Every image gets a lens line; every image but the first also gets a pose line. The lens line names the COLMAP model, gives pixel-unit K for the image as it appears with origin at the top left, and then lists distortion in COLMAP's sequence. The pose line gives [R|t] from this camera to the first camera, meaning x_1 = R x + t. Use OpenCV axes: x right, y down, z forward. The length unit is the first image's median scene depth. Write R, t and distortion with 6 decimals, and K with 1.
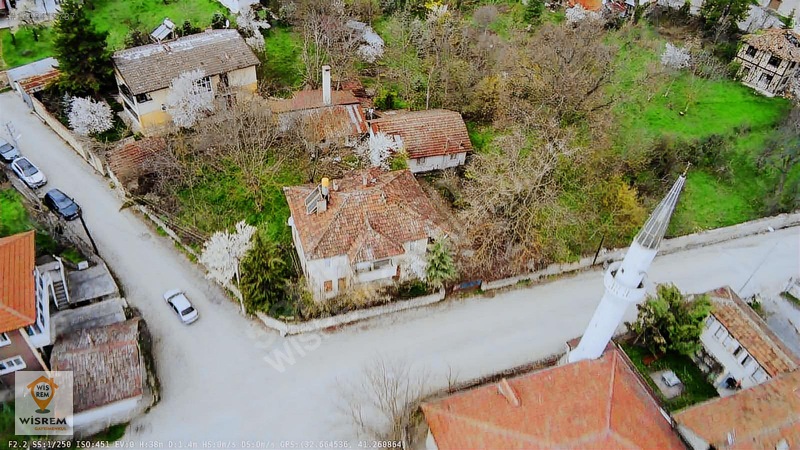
lens RADIAL K [[533.7, 0, 402.3], [0, 533.7, 221.1], [0, 0, 1]] dist [0.062141, -0.143987]
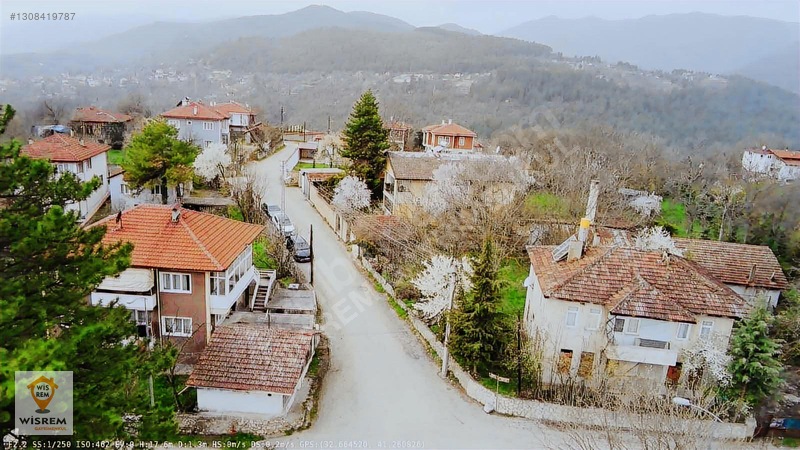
lens RADIAL K [[530.8, 0, 400.0], [0, 530.8, 225.0], [0, 0, 1]] dist [0.069658, -0.146382]
pose [[0.889869, 0.097134, -0.445756, -0.031097], [-0.295976, 0.866460, -0.402051, 0.259536], [0.347177, 0.489706, 0.799785, 0.238048]]
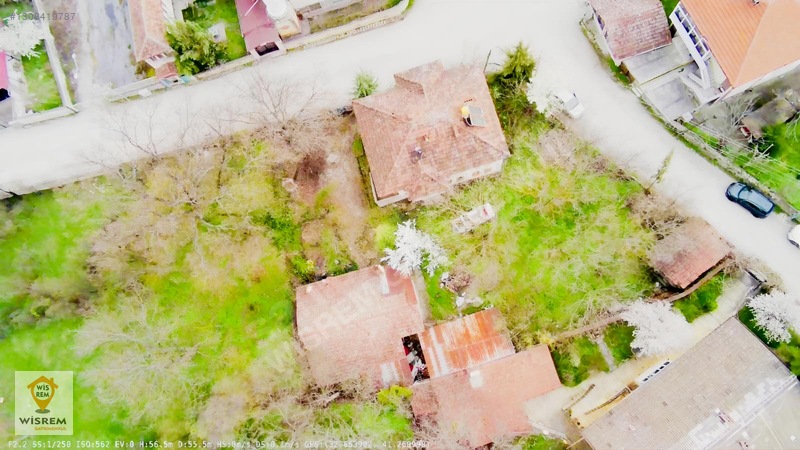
lens RADIAL K [[530.8, 0, 400.0], [0, 530.8, 225.0], [0, 0, 1]] dist [0.069658, -0.146382]
pose [[-0.994788, -0.072086, 0.072107, -0.090320], [0.099126, -0.518181, 0.849507, -0.864312], [-0.023873, 0.852228, 0.522626, 0.537298]]
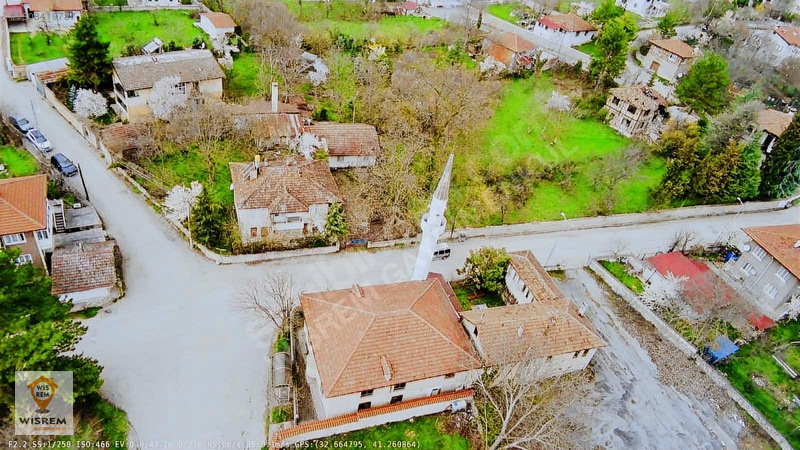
lens RADIAL K [[529.8, 0, 401.9], [0, 529.8, 221.9], [0, 0, 1]] dist [0.067875, -0.151868]
pose [[0.996169, 0.074094, 0.046445, 0.151734], [-0.070962, 0.995307, -0.065798, 0.132406], [-0.051103, 0.062250, 0.996751, -0.347203]]
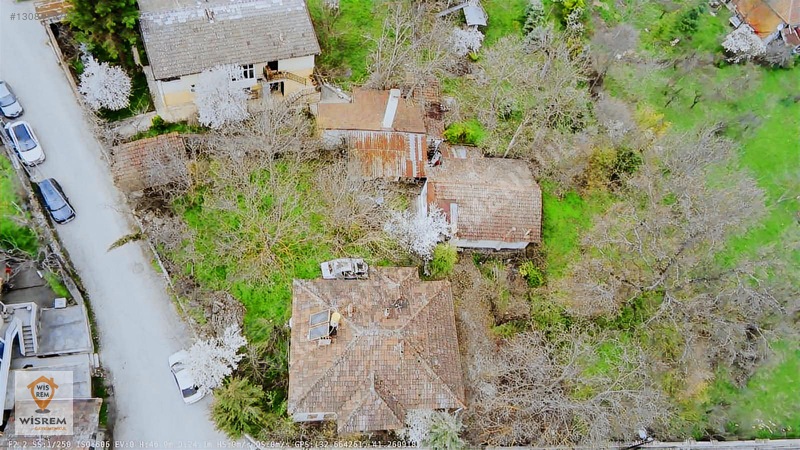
lens RADIAL K [[530.8, 0, 400.0], [0, 530.8, 225.0], [0, 0, 1]] dist [0.069658, -0.146382]
pose [[0.954261, 0.294208, -0.053177, -0.040339], [-0.267021, 0.918687, 0.291056, -0.378620], [0.134484, -0.263544, 0.955227, 0.224613]]
